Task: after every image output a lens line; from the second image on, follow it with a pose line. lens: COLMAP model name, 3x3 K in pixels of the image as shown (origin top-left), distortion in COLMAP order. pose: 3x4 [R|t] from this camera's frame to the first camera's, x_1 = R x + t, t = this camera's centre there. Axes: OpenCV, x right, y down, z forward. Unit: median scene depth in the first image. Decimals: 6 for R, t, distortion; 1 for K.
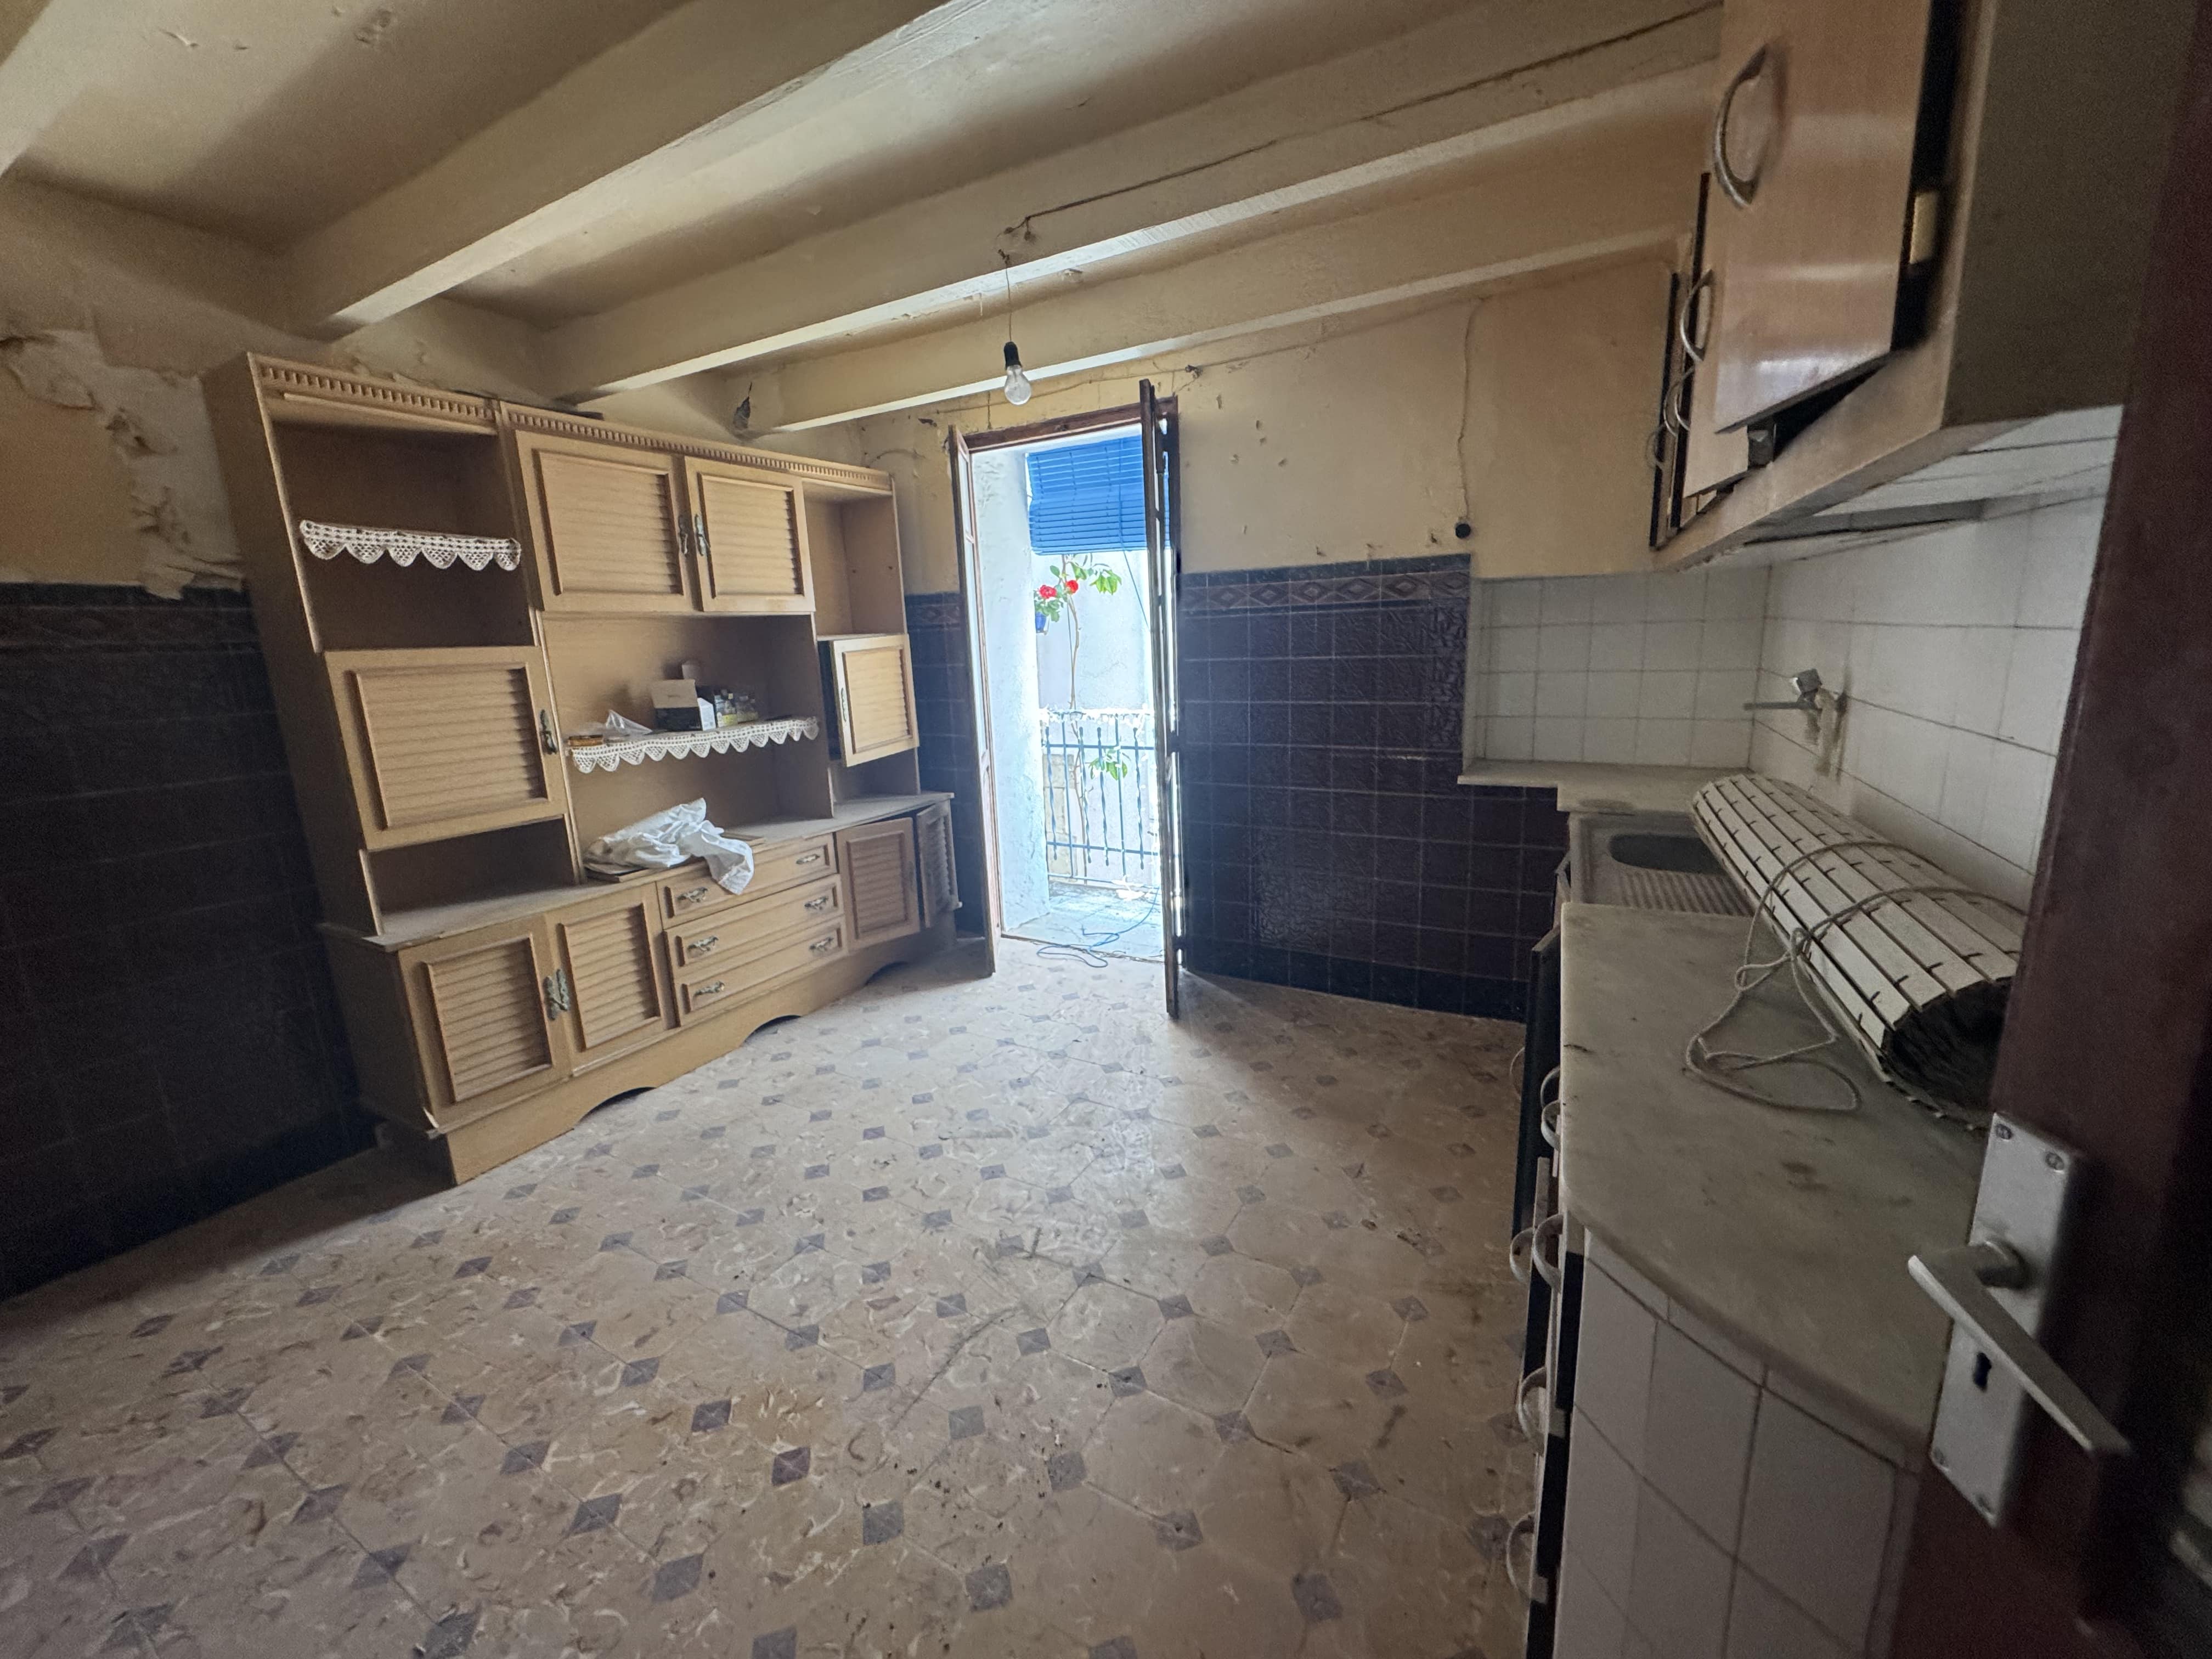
lens RADIAL K [[888.2, 0, 1108.4], [0, 888.2, 824.6], [0, 0, 1]] dist [-0.002709, 0.000058]
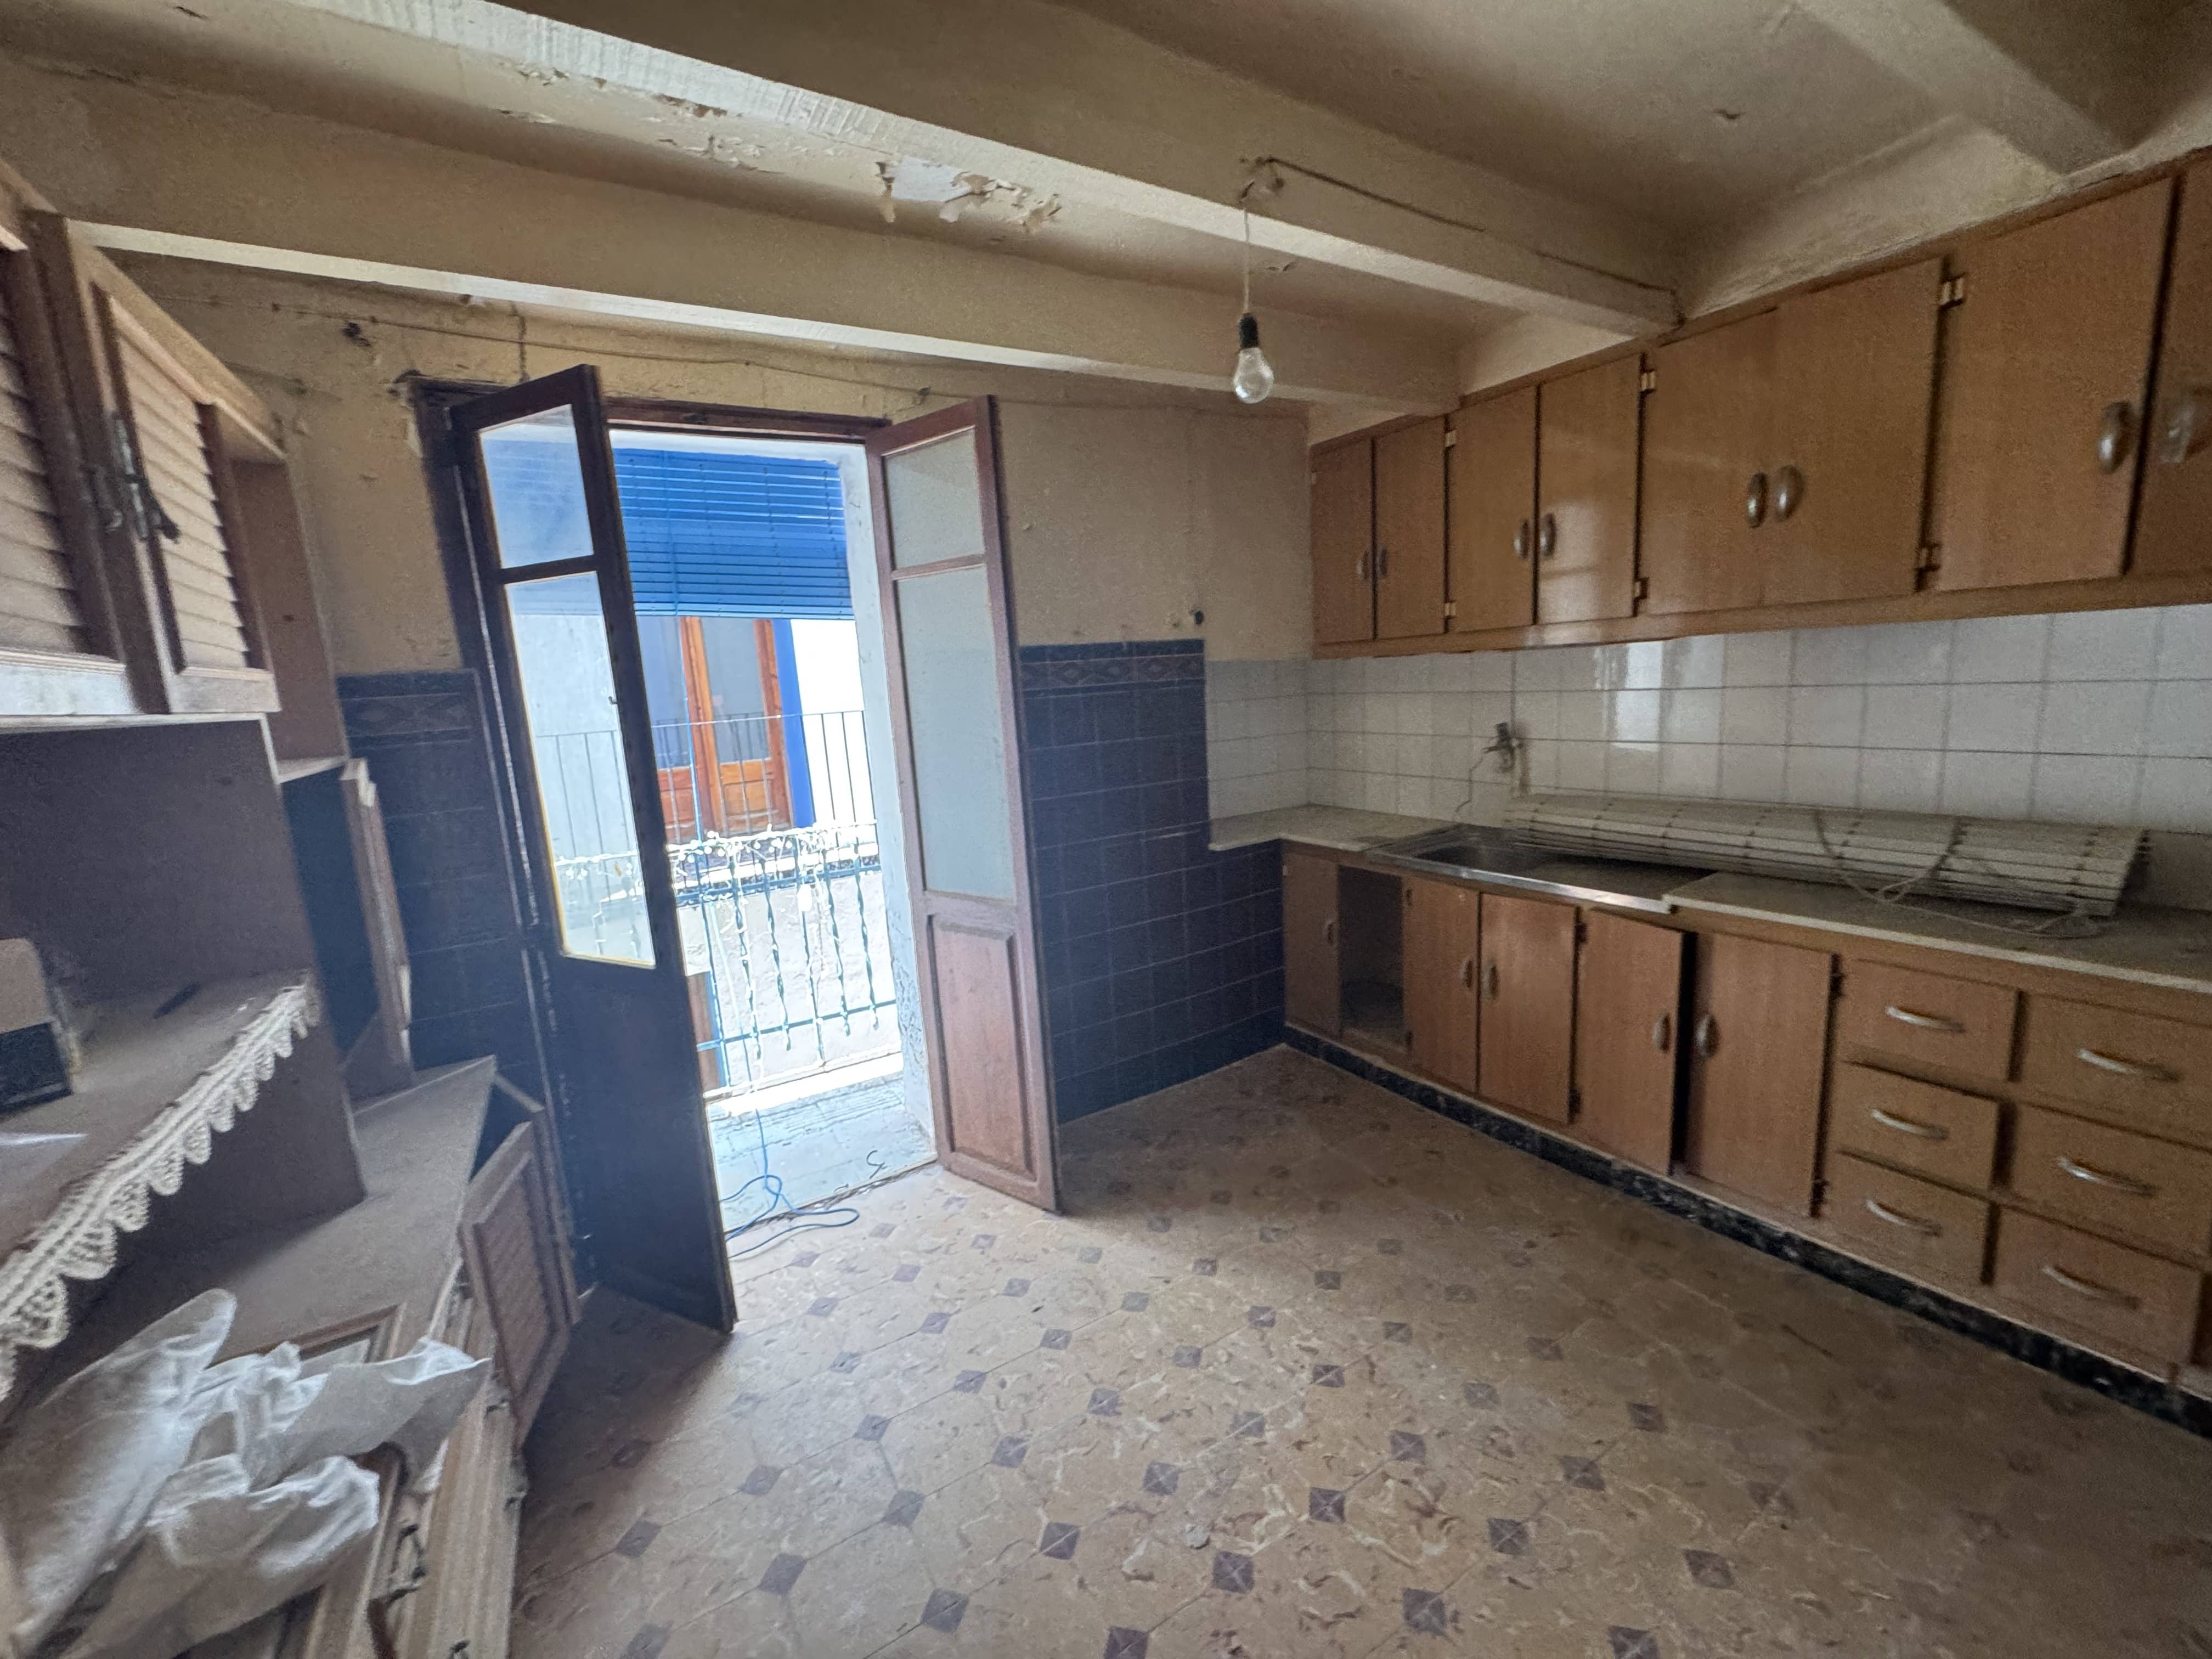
lens RADIAL K [[888.2, 0, 1108.4], [0, 888.2, 824.6], [0, 0, 1]] dist [-0.002709, 0.000058]
pose [[0.484657, -0.135188, 0.864194, -0.578603], [0.224737, 0.974064, 0.026338, -0.133593], [-0.845341, 0.181451, 0.502468, 0.567476]]
